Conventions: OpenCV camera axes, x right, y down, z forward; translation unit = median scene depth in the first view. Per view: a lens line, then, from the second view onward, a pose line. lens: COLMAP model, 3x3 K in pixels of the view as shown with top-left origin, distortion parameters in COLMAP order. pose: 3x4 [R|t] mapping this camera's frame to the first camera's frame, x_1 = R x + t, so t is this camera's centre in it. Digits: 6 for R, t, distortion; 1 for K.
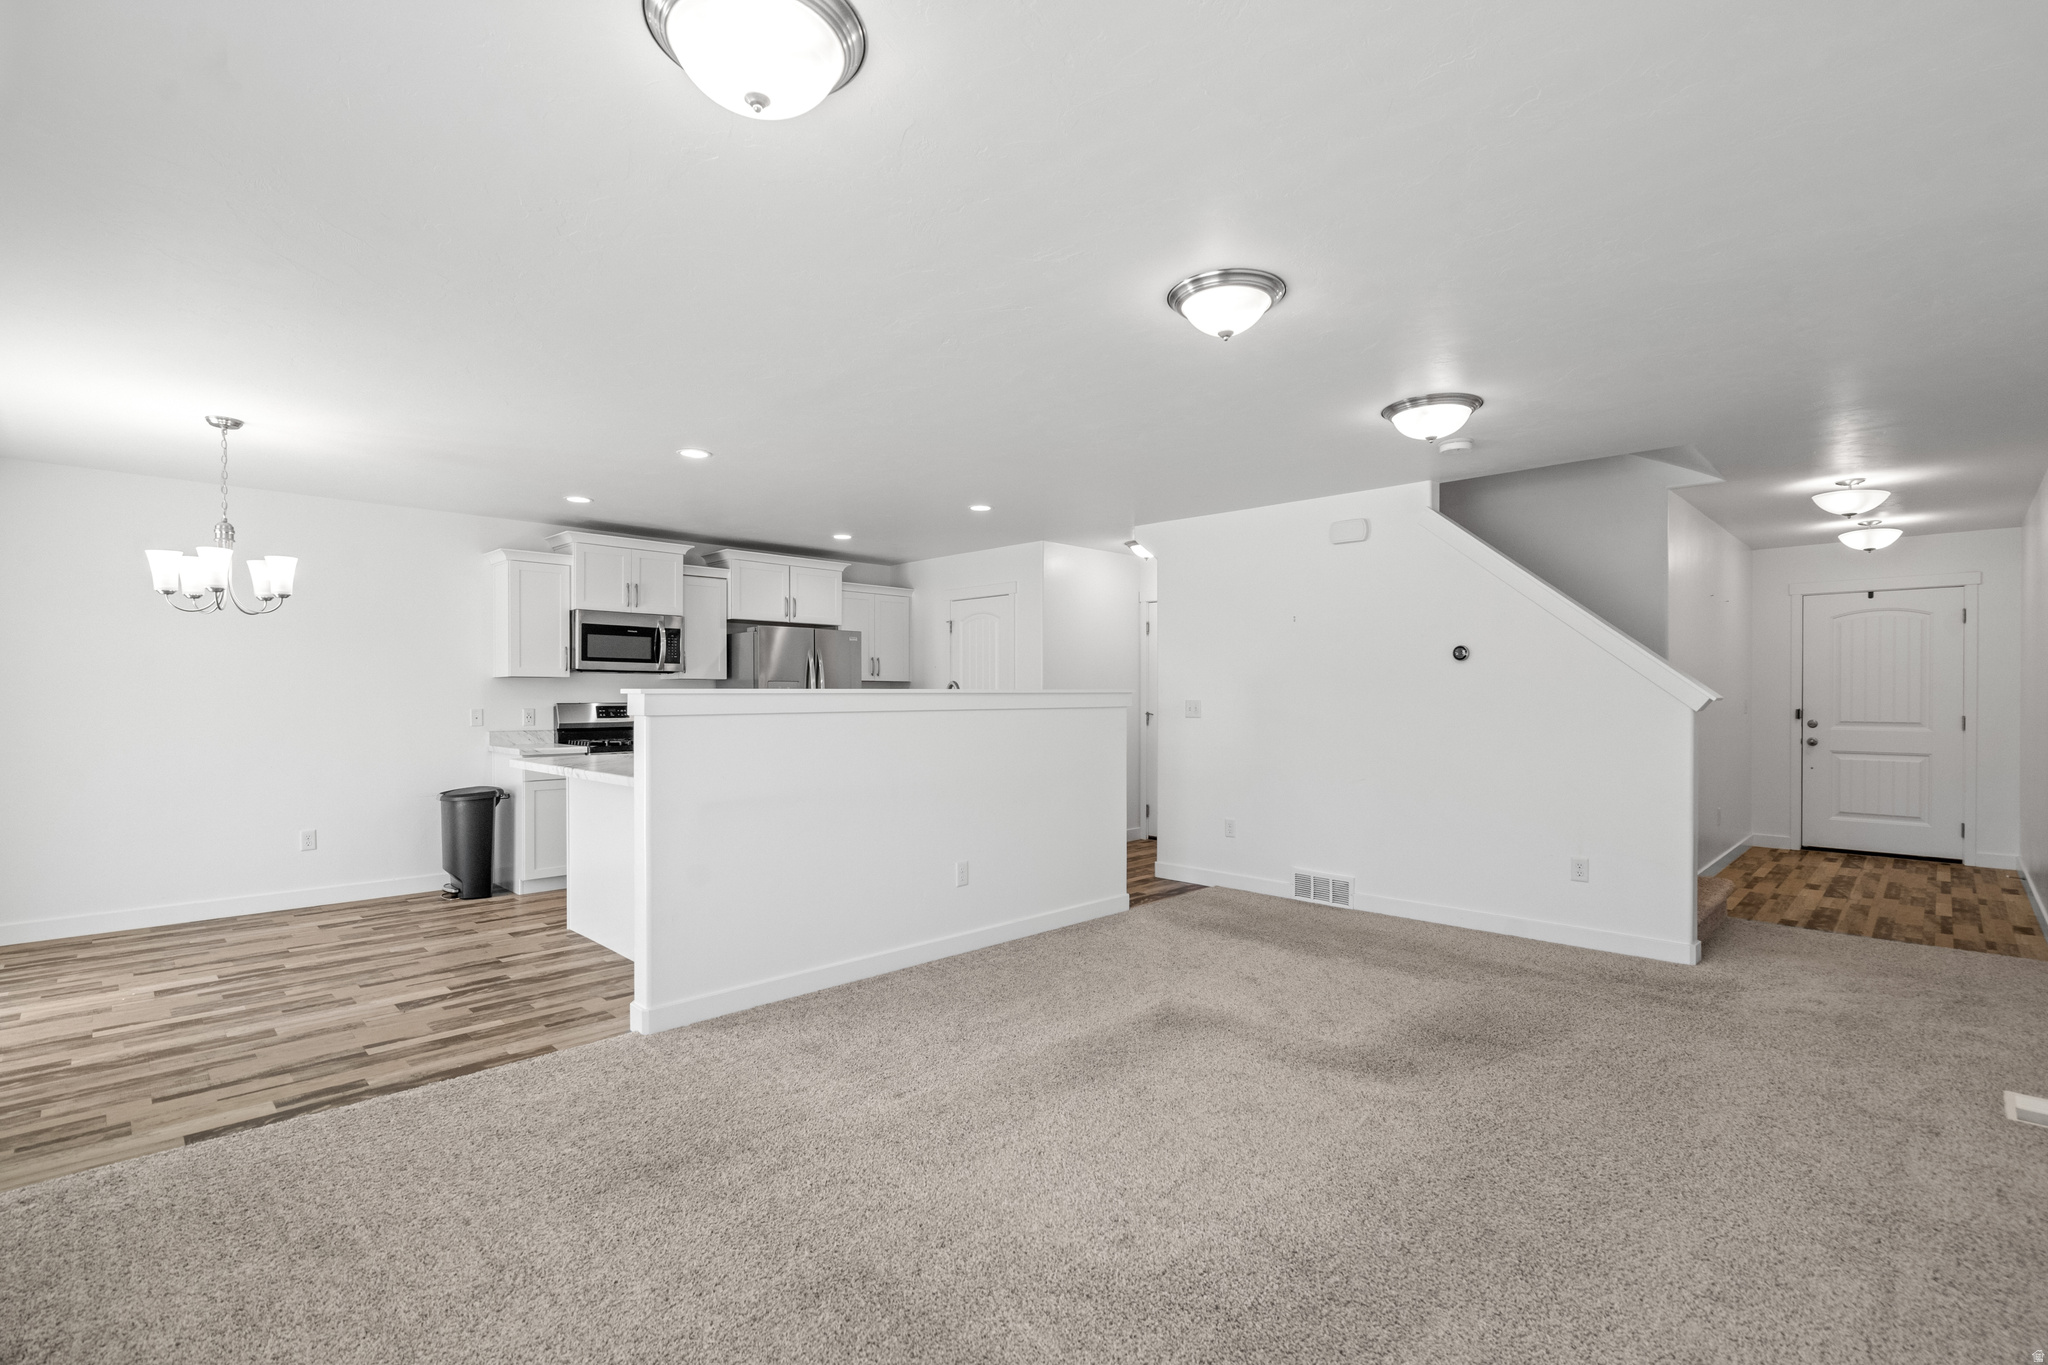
lens RADIAL K [[934.9, 0, 1020.7], [0, 934.9, 694.3], [0, 0, 1]] dist [-0.000212, -0.000393]
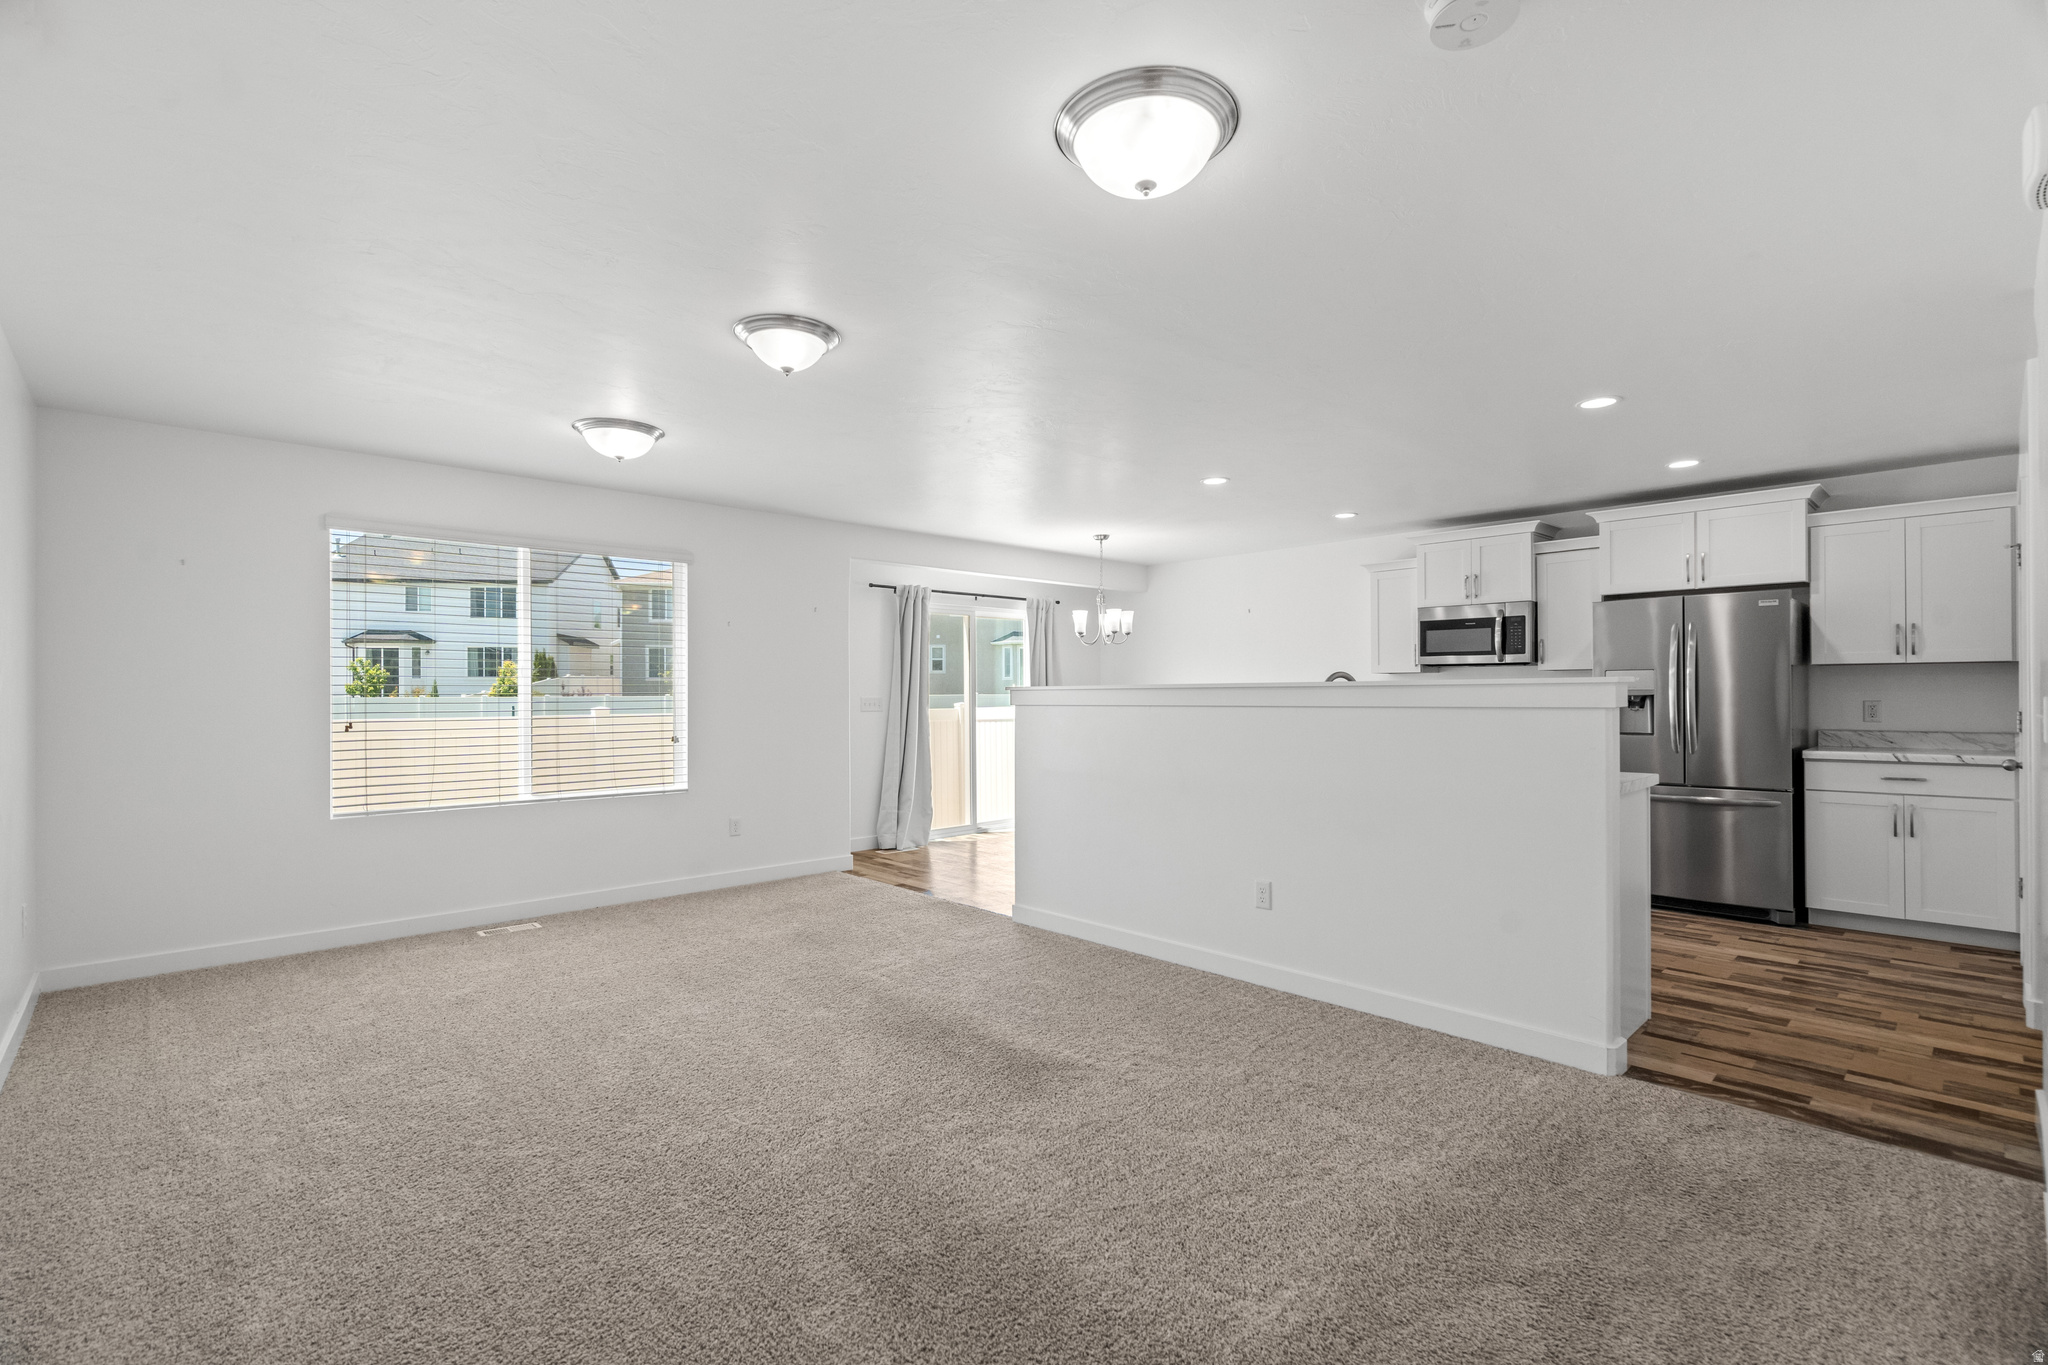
lens RADIAL K [[909.2, 0, 1024.0], [0, 909.2, 682.5], [0, 0, 1]] dist [-0.000115, 0.000128]
pose [[-0.022089, -0.010791, -0.999698, 0.530324], [0.007511, 0.999912, -0.010959, 0.000989], [0.999728, -0.007751, -0.022006, 0.541787]]
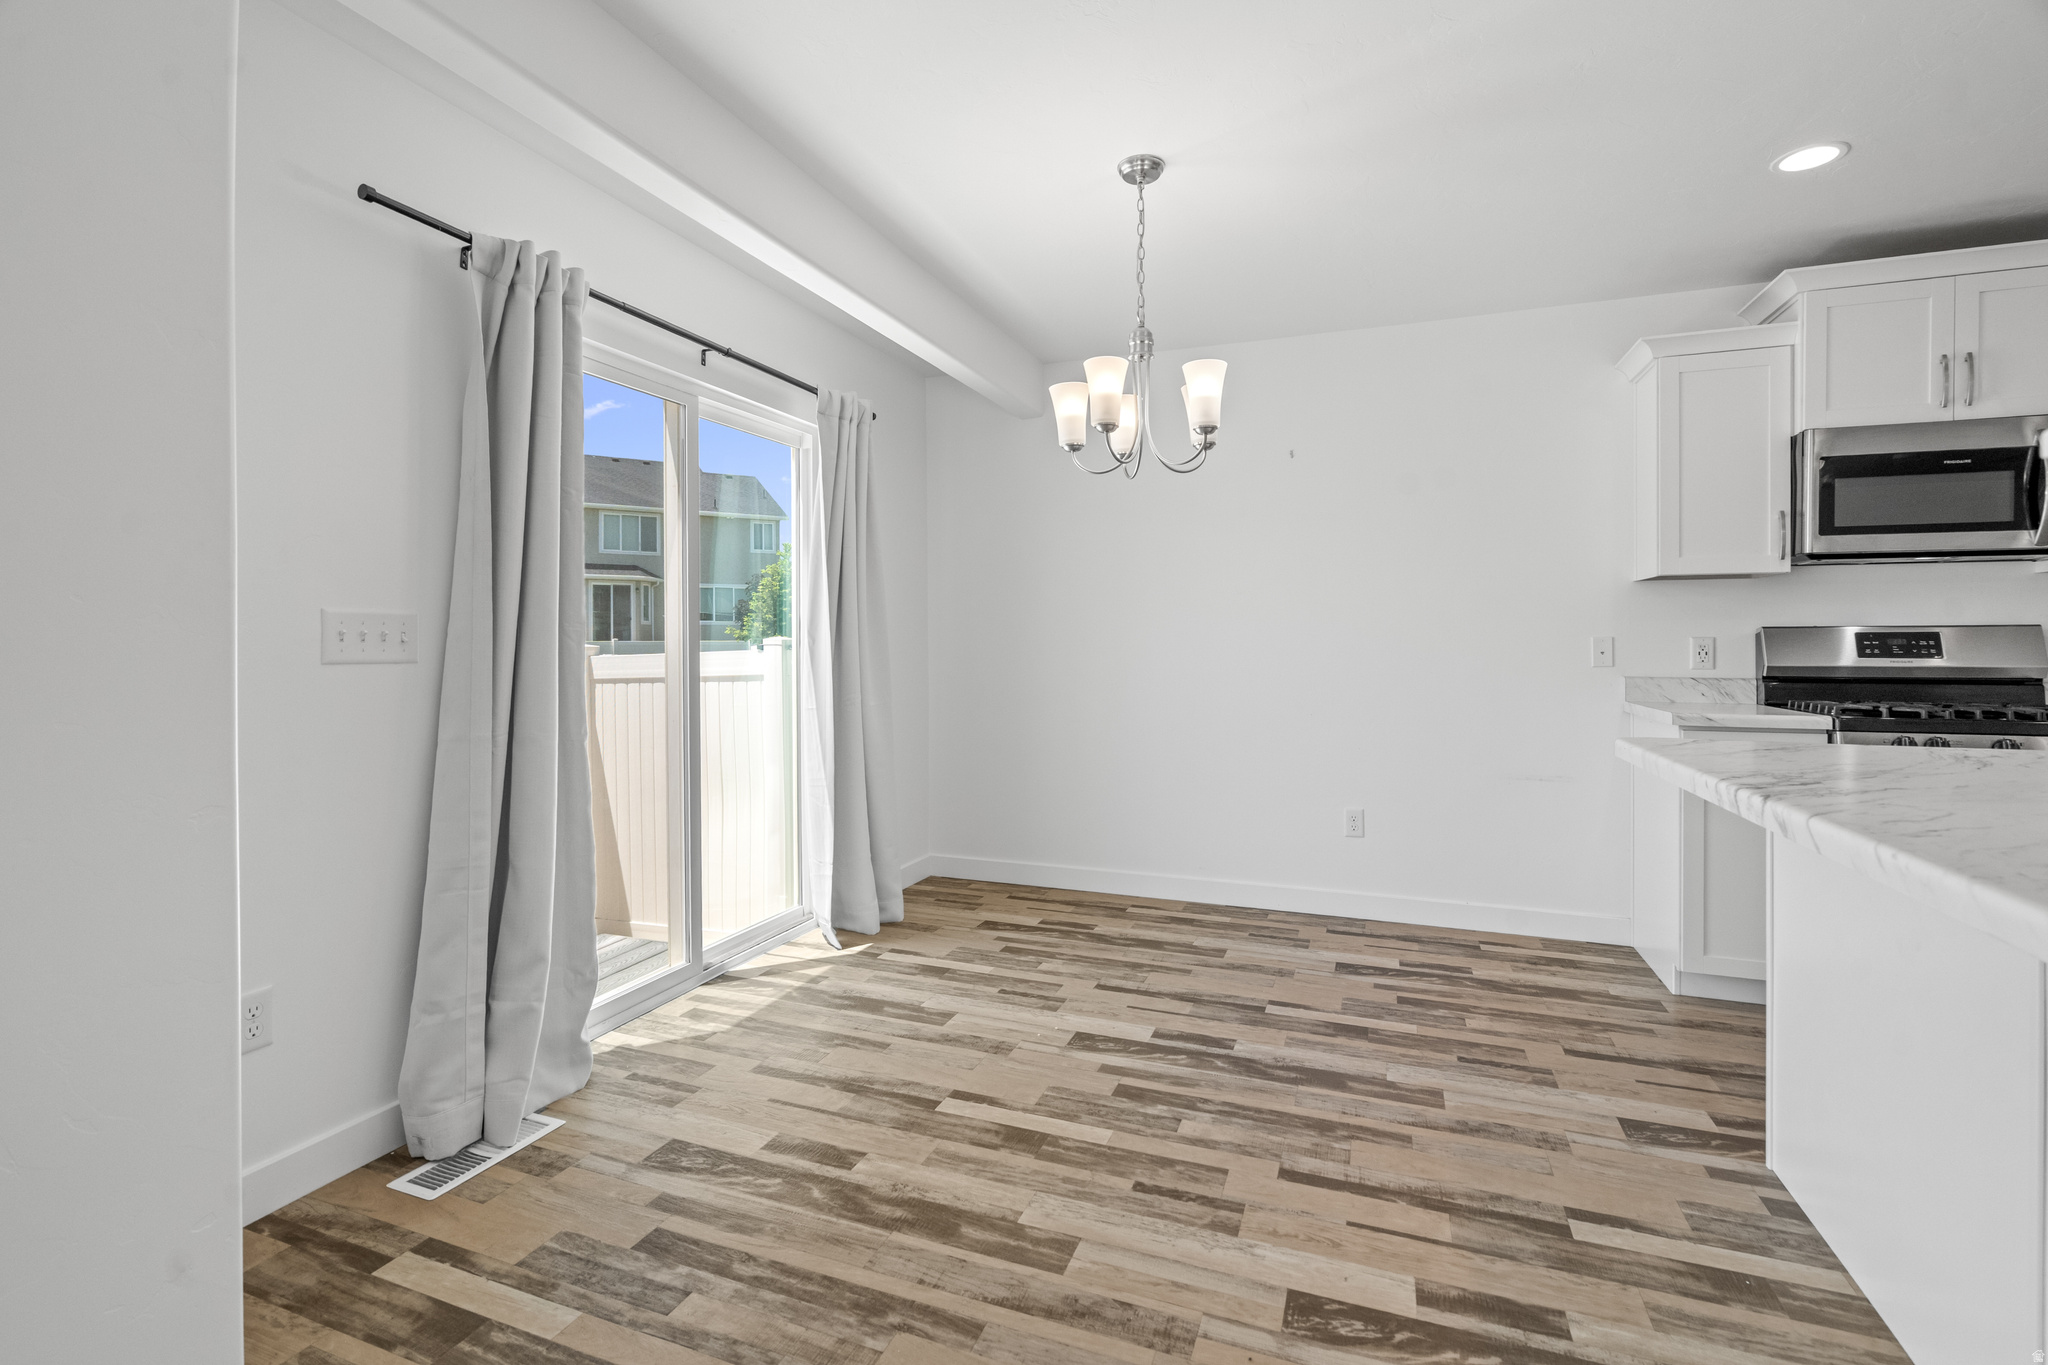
lens RADIAL K [[952.3, 0, 1010.3], [0, 952.3, 652.8], [0, 0, 1]] dist [0.001726, 0.000153]
pose [[0.409038, 0.008646, -0.912476, -0.181933], [0.001171, 0.999949, 0.010000, 0.017638], [0.912516, -0.005159, 0.409007, 0.397392]]
